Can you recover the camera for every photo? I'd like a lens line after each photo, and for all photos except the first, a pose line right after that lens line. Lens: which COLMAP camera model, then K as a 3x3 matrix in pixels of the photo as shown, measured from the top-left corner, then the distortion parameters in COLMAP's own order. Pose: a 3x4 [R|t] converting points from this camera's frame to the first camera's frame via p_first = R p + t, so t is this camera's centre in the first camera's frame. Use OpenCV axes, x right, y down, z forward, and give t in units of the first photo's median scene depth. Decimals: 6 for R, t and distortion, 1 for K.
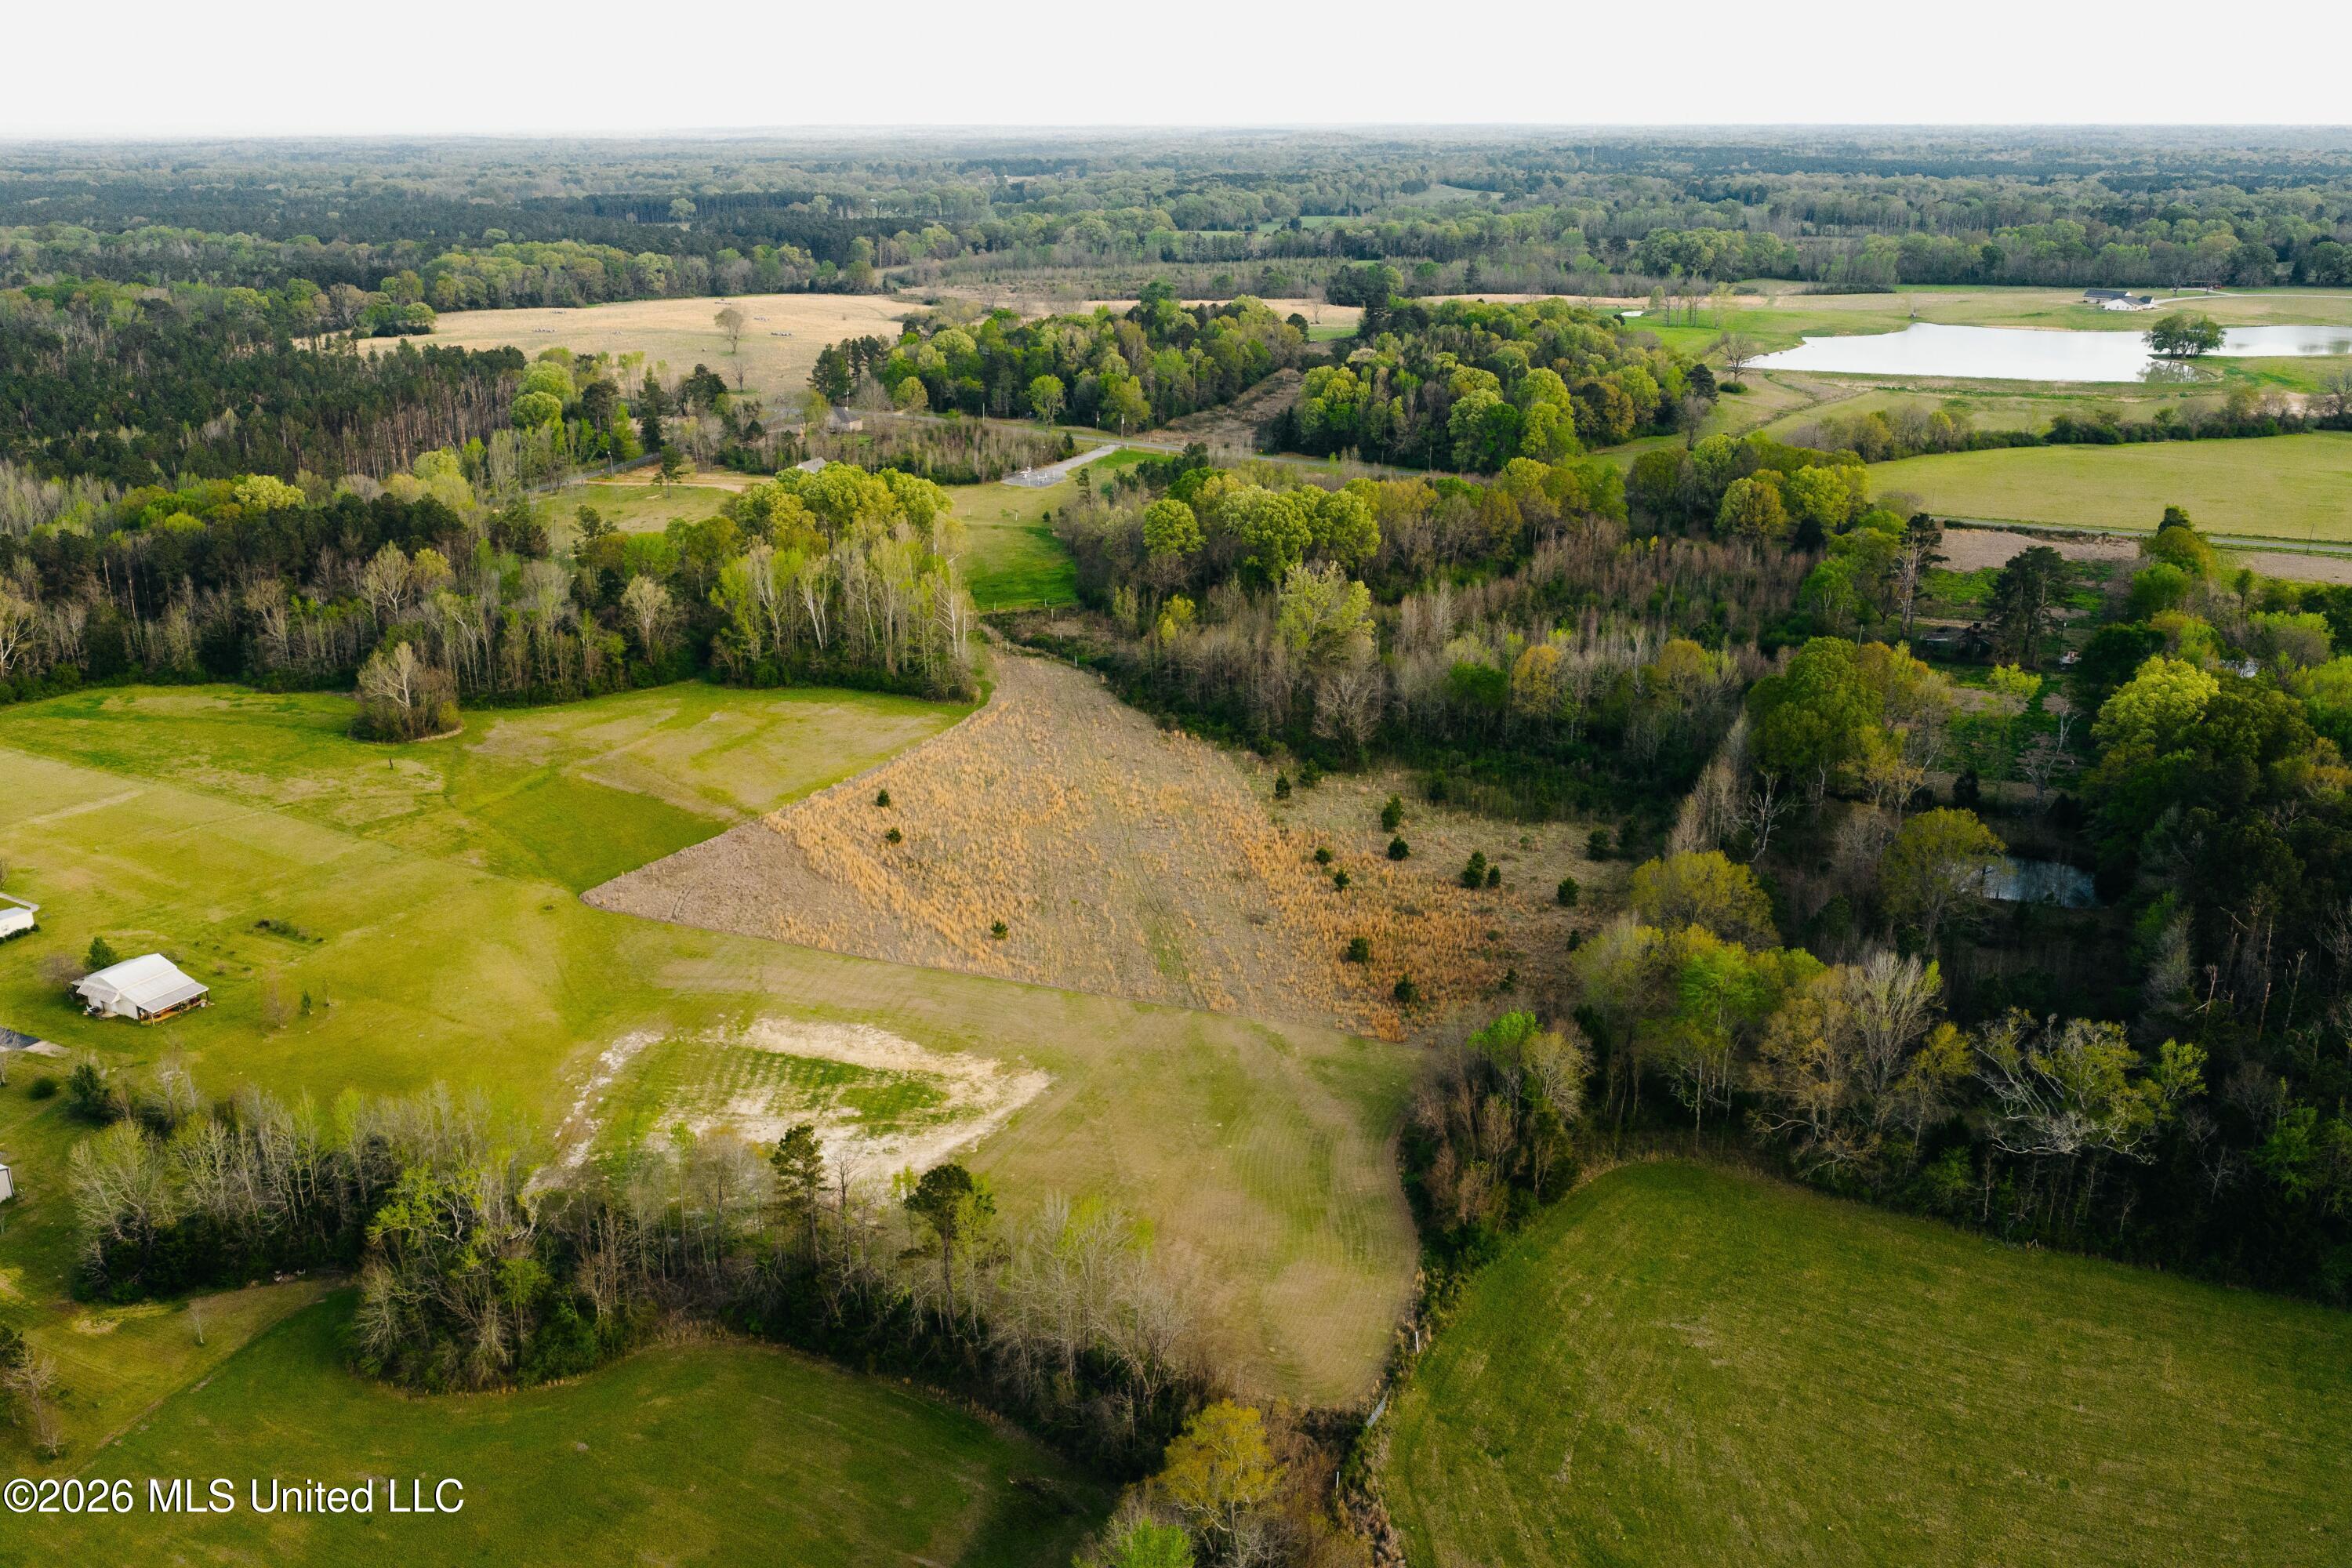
lens RADIAL K [[1936.9, 0, 1179.9], [0, 1936.9, 792.5], [0, 0, 1]] dist [0.011646, -0.020933]
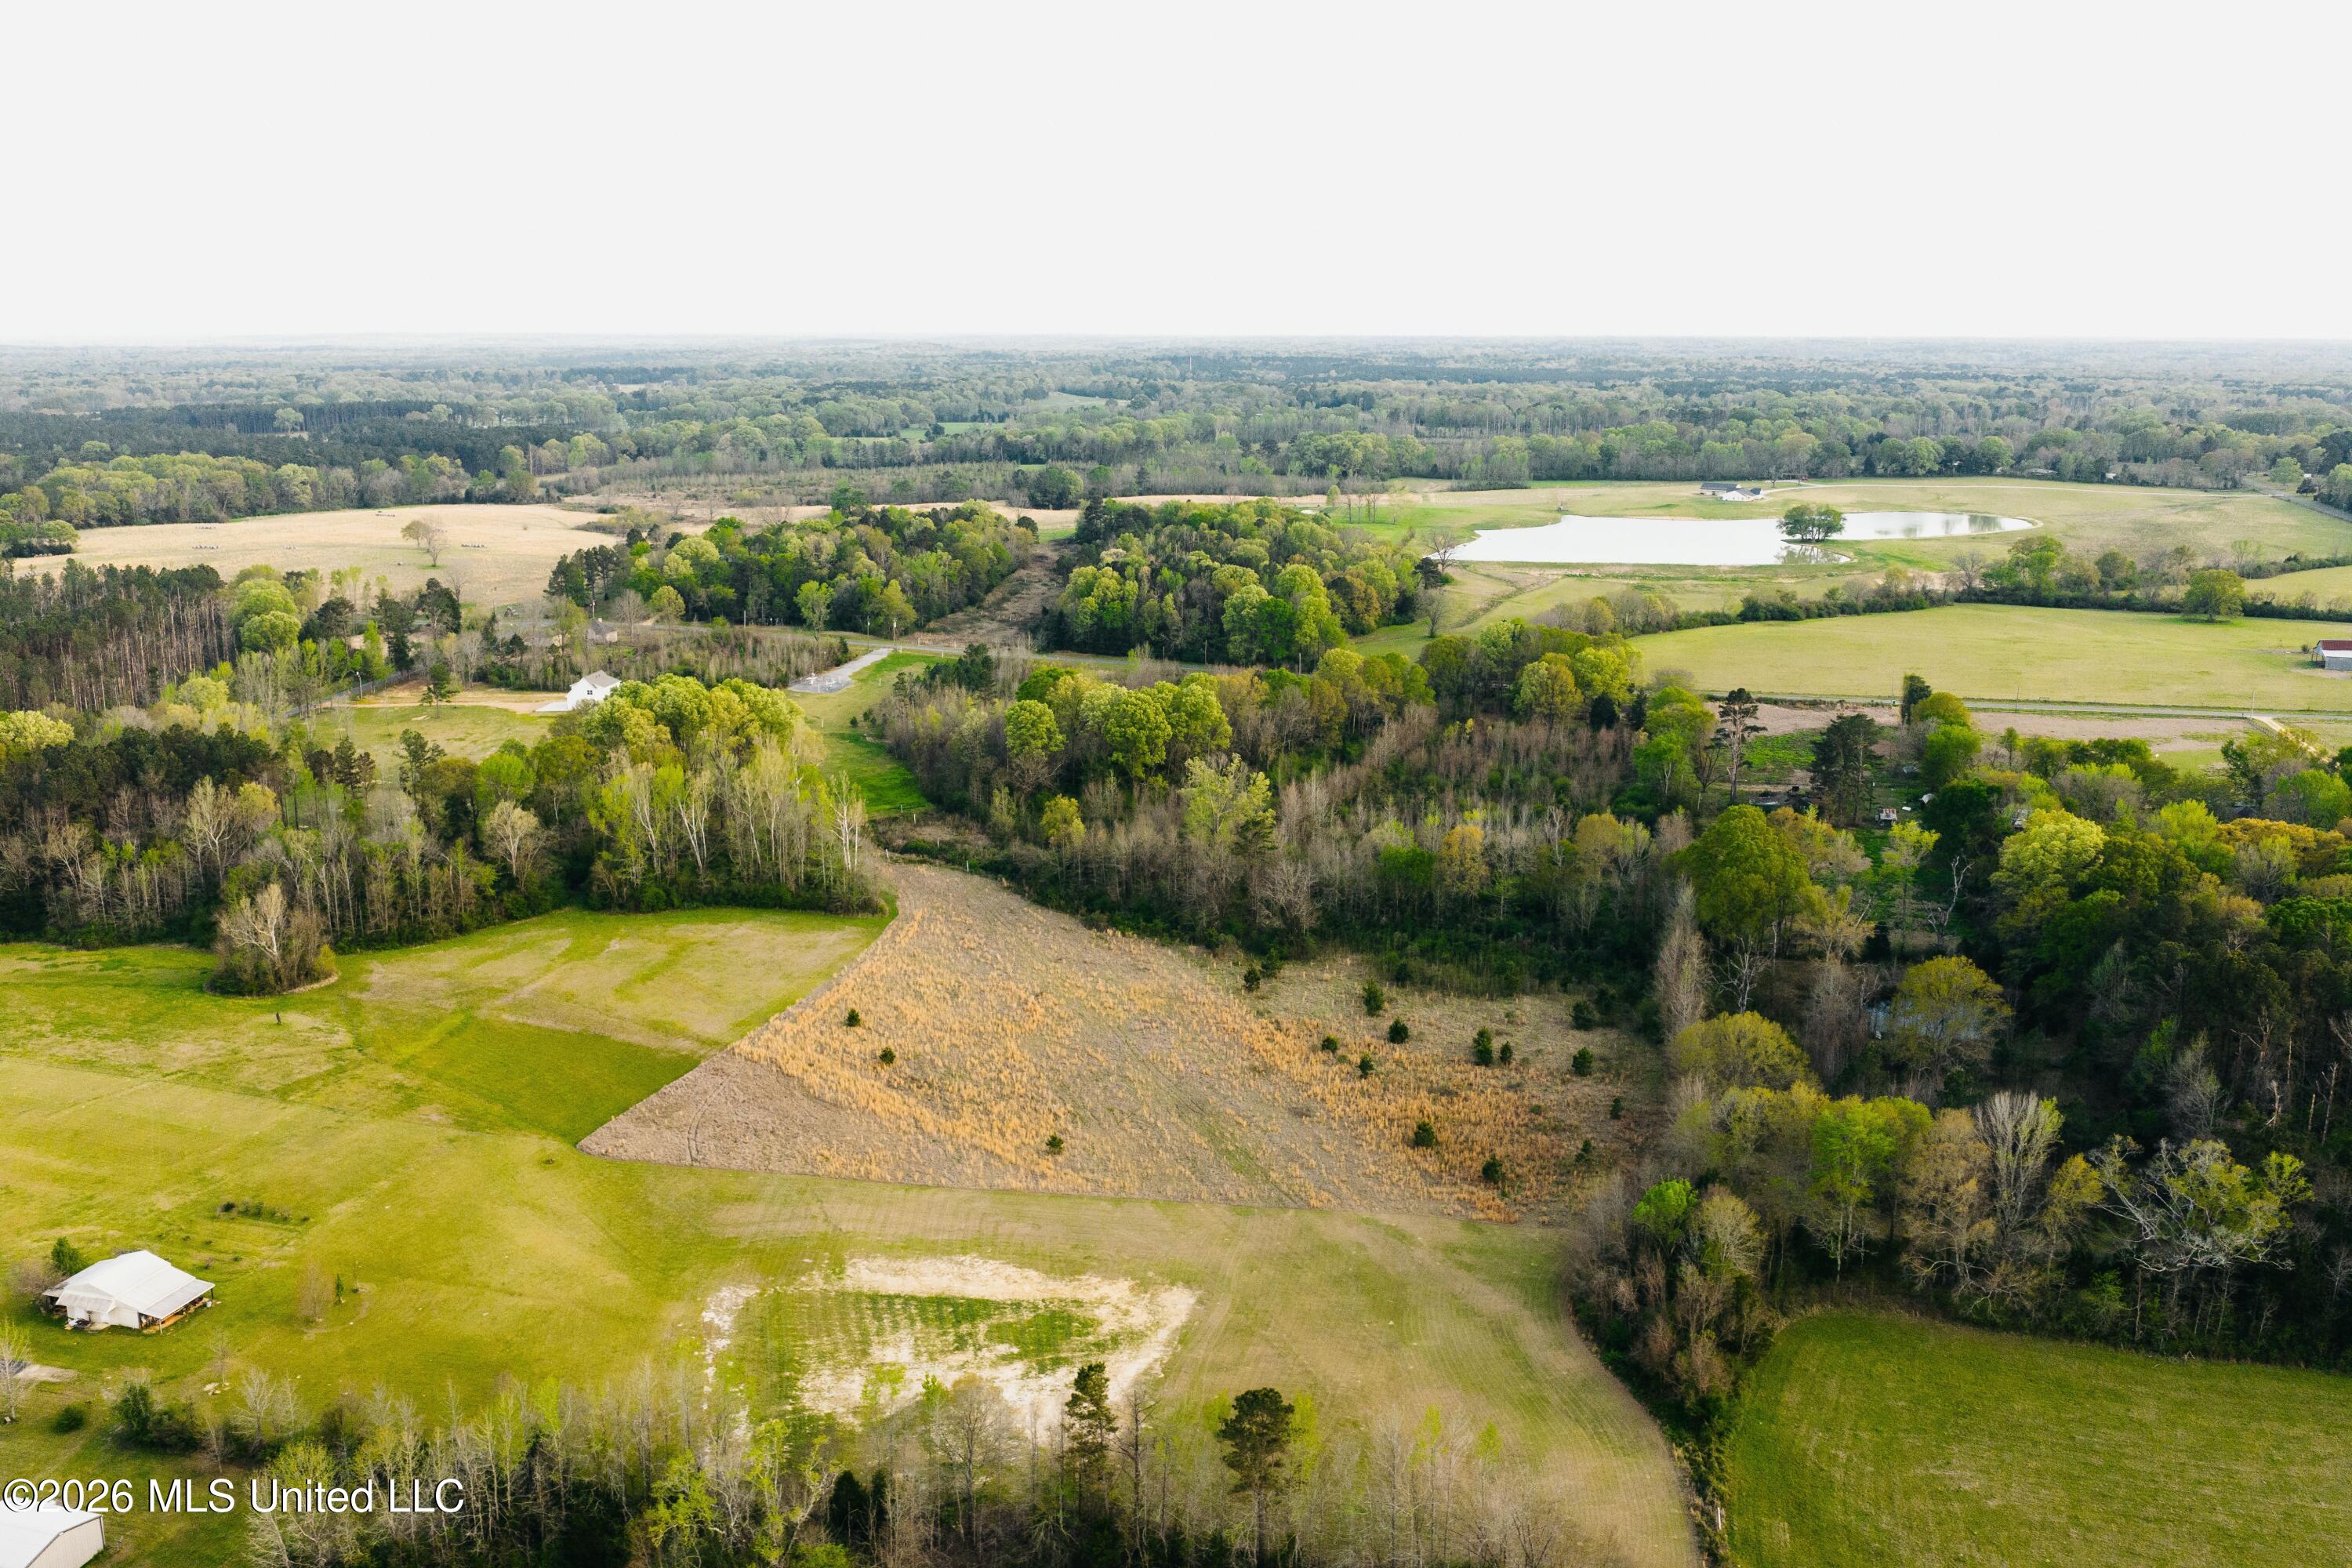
lens RADIAL K [[1936.9, 0, 1179.9], [0, 1936.9, 792.5], [0, 0, 1]] dist [0.011646, -0.020933]
pose [[0.977534, -0.045927, 0.205713, -0.085757], [0.066177, 0.993496, -0.092664, -0.003857], [-0.200120, 0.104196, 0.974215, 0.009634]]
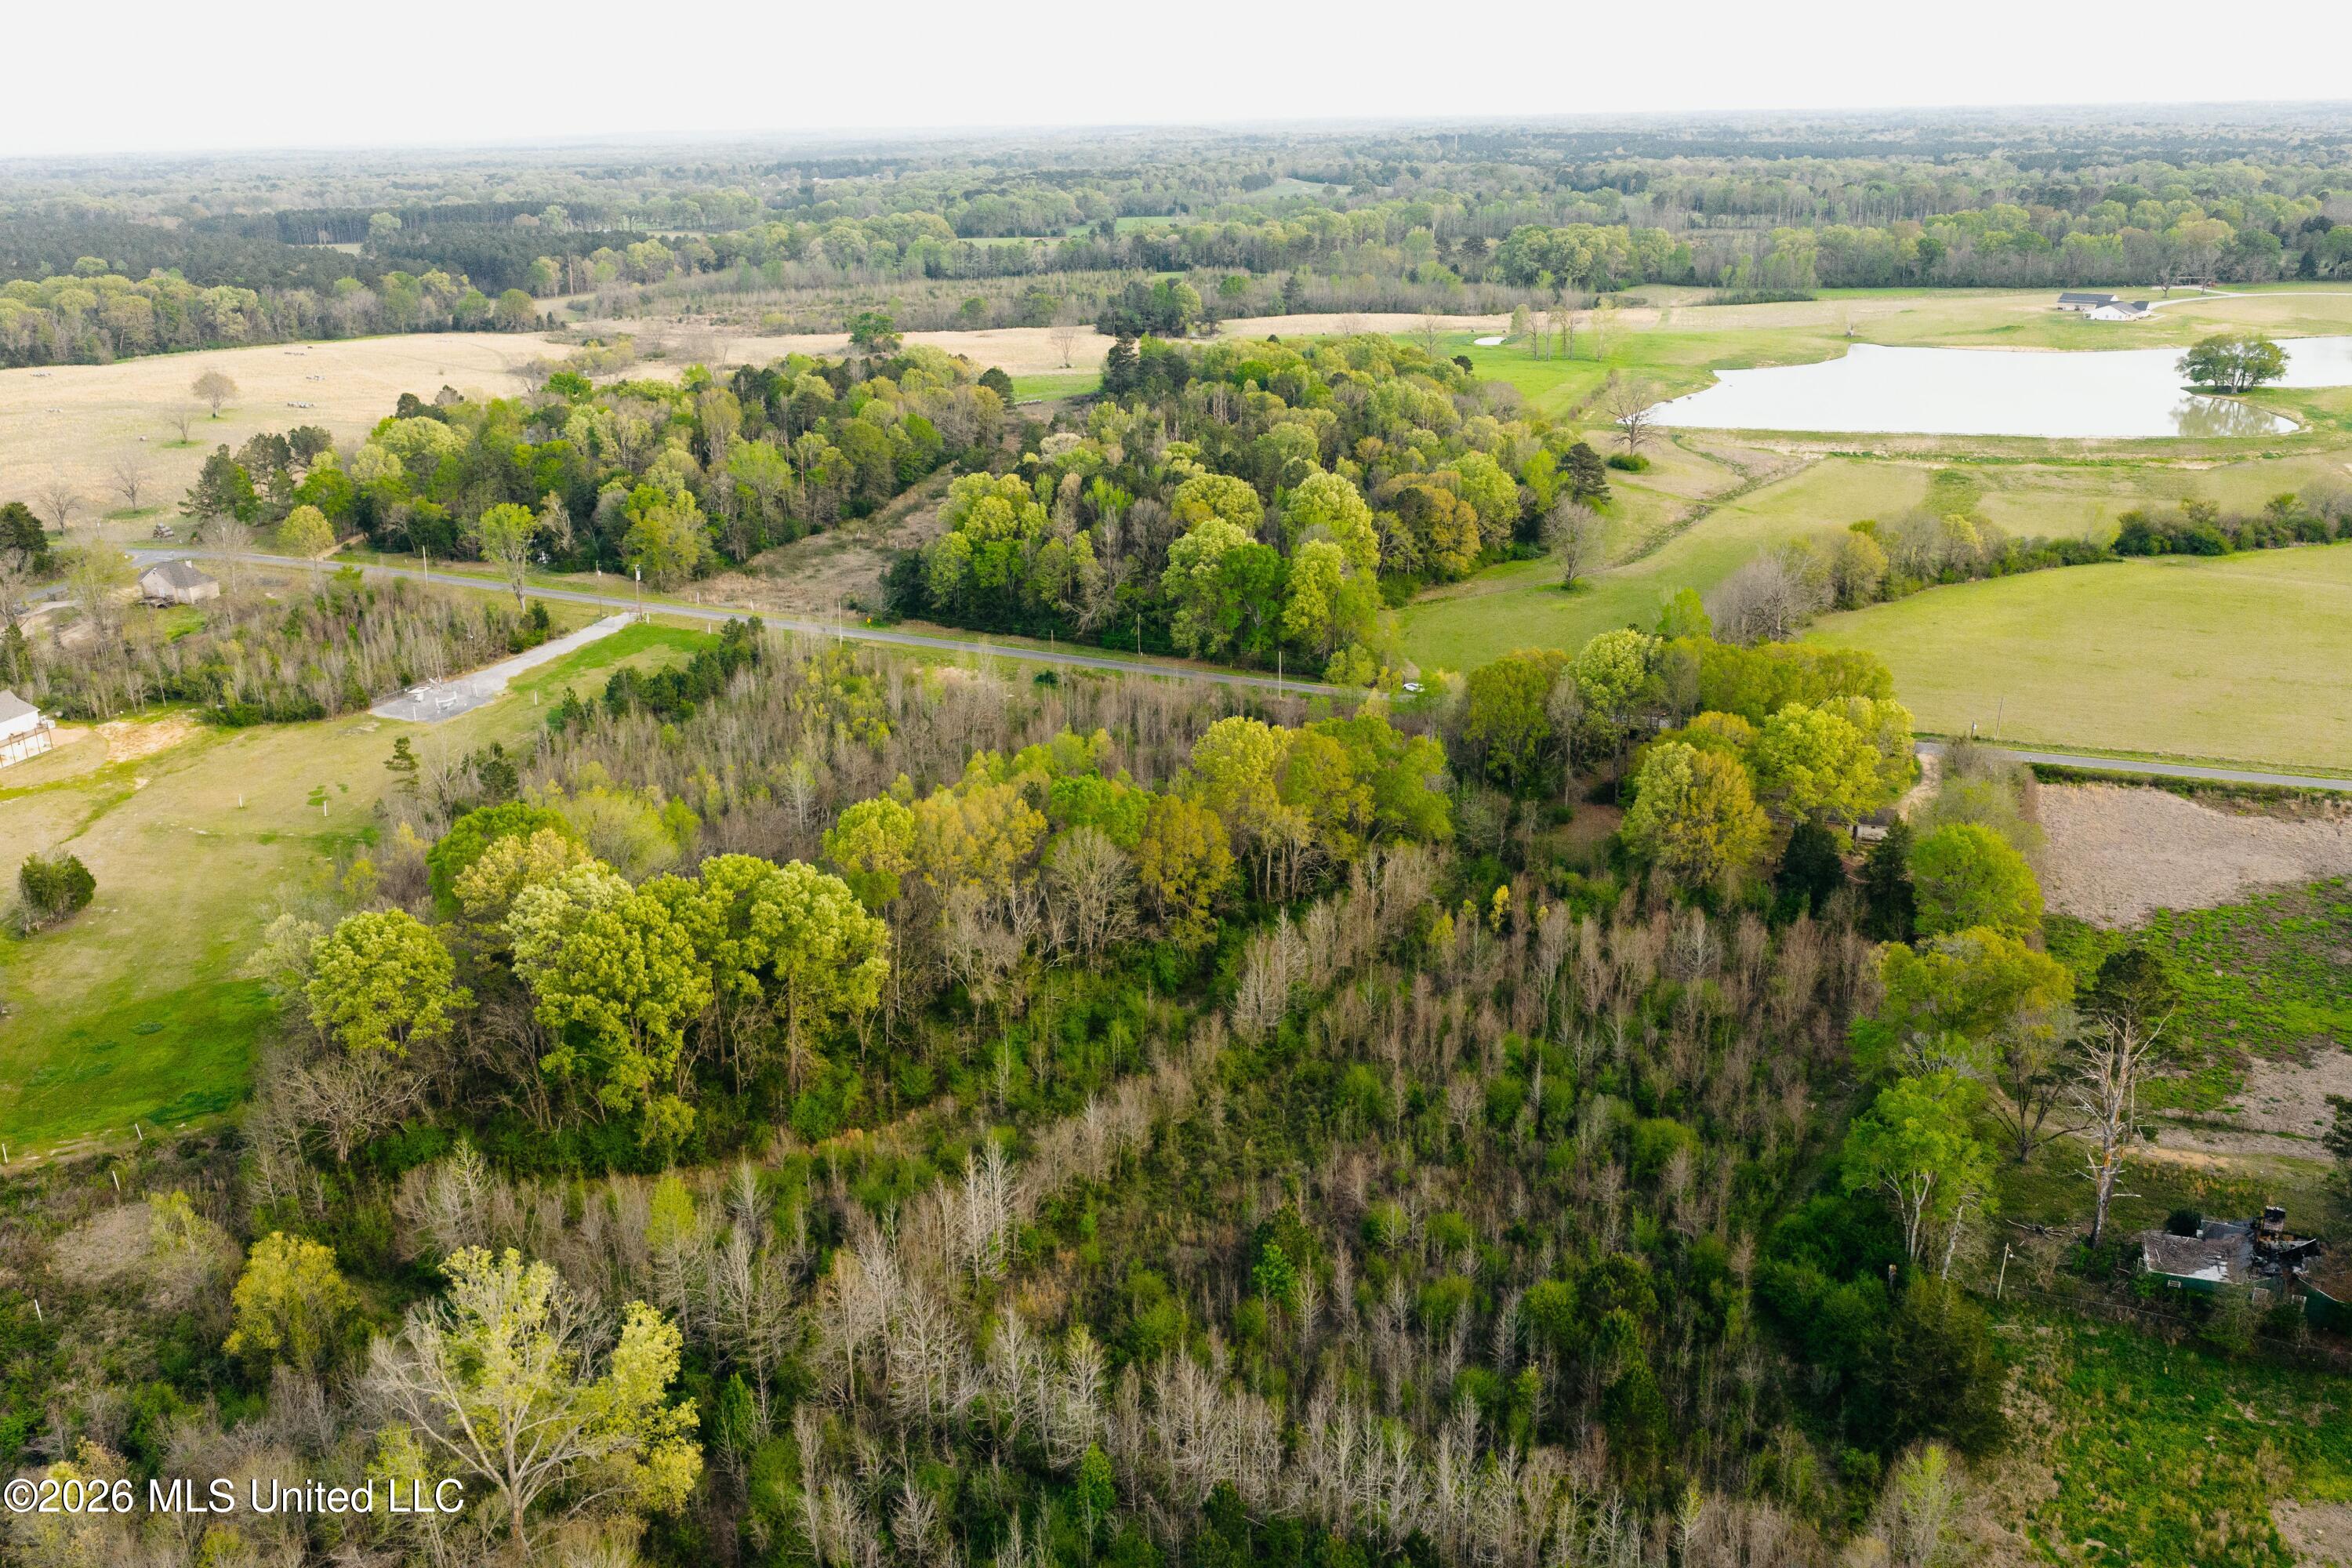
lens RADIAL K [[1936.9, 0, 1179.9], [0, 1936.9, 792.5], [0, 0, 1]] dist [0.011646, -0.020933]
pose [[0.998000, -0.036787, 0.051409, 0.095154], [0.036753, 0.999323, 0.001598, -0.108229], [-0.051433, 0.000294, 0.998676, 0.353007]]
